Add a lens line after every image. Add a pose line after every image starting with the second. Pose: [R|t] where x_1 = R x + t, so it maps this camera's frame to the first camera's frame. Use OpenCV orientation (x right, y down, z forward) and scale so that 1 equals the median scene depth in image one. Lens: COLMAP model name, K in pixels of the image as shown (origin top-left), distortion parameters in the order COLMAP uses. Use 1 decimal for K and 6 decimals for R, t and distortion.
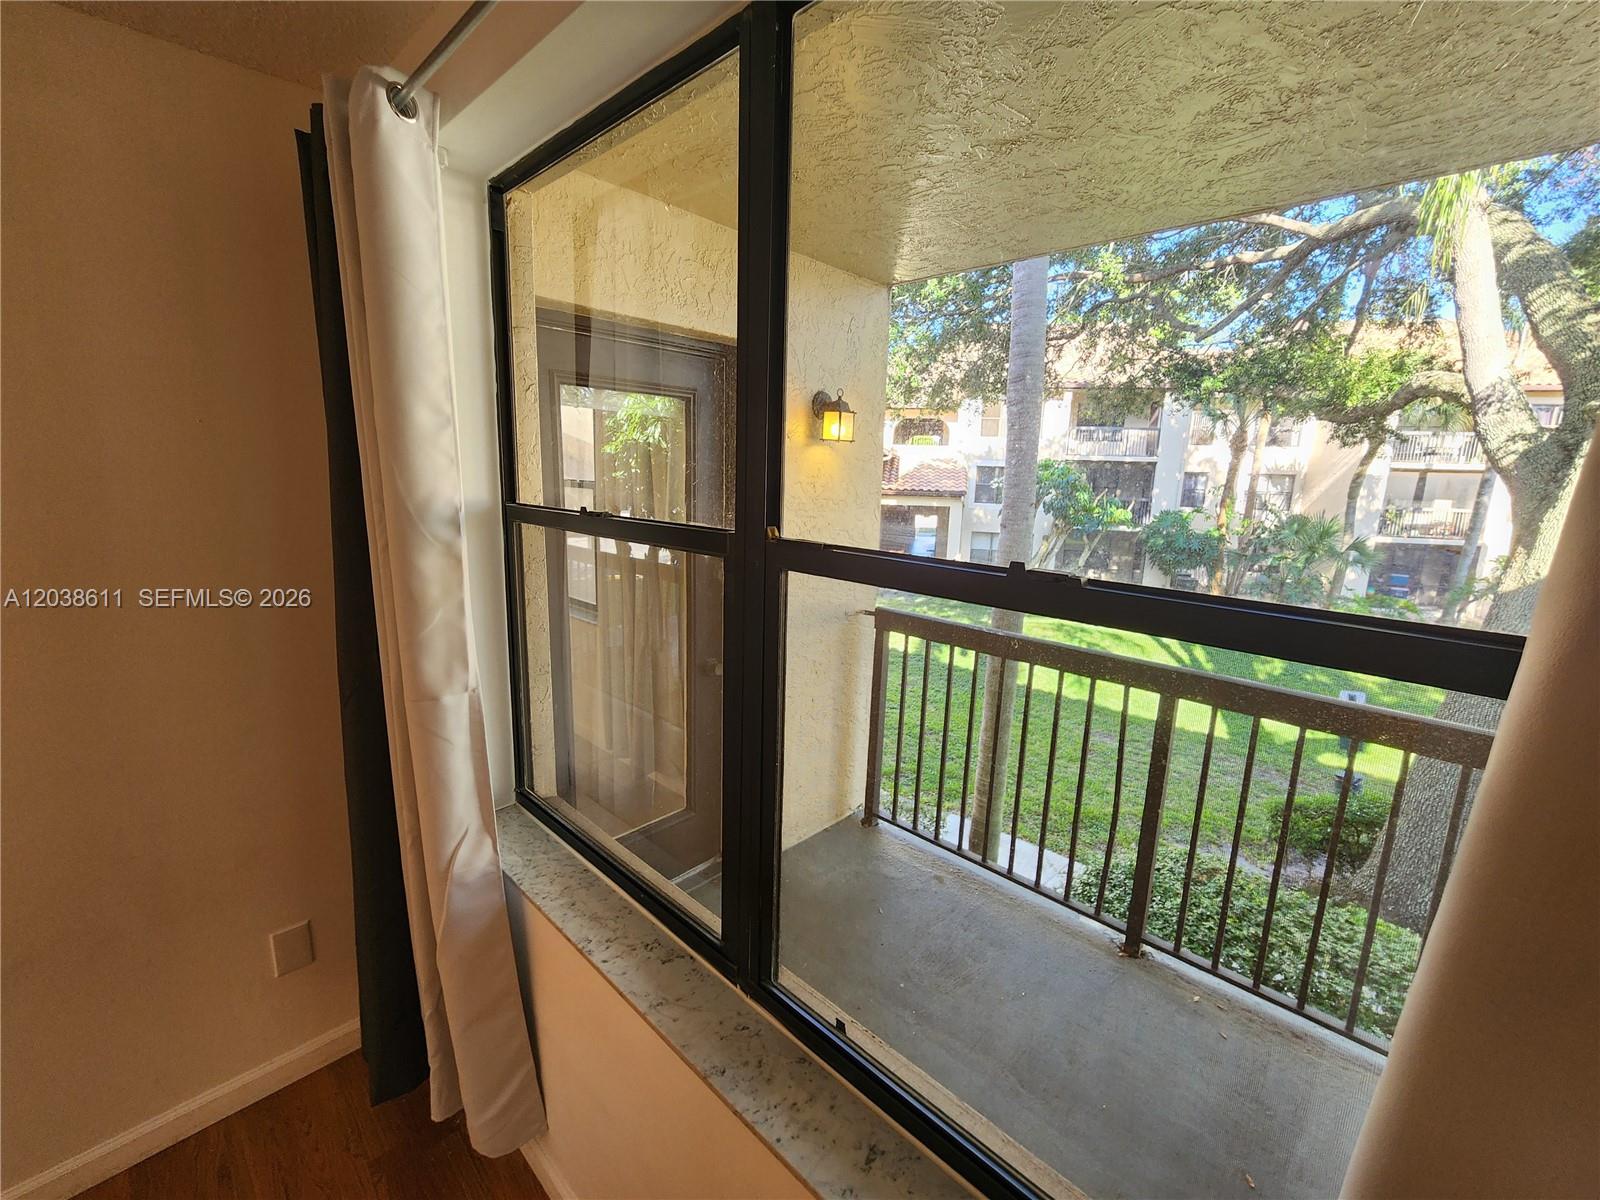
lens RADIAL K [[662.2, 0, 796.8], [0, 662.2, 594.9], [0, 0, 1]] dist [-0.003745, -0.000309]
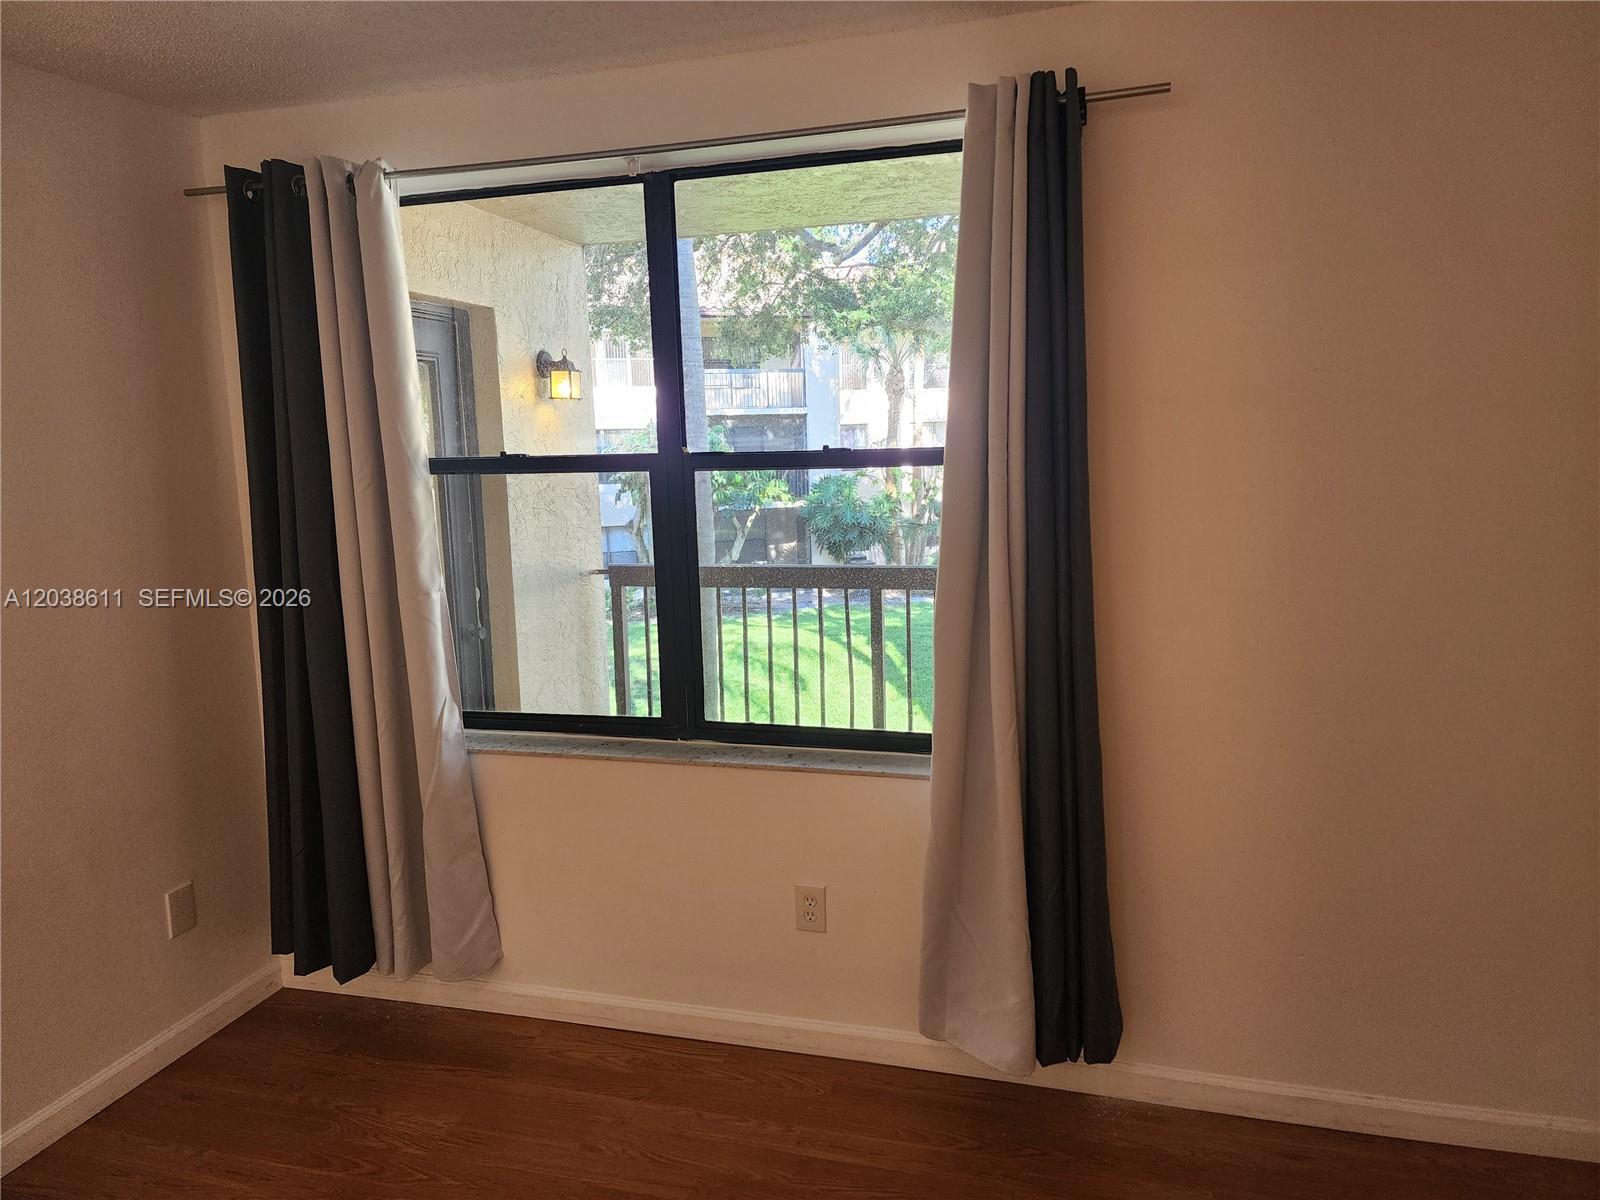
lens RADIAL K [[1079.9, 0, 790.9], [0, 1079.9, 599.5], [0, 0, 1]] dist [0.083429, -0.080083]
pose [[0.884888, -0.118400, 0.450506, -0.090519], [0.136963, 0.990538, -0.008695, 0.029166], [-0.445213, 0.069397, 0.892731, -0.135473]]
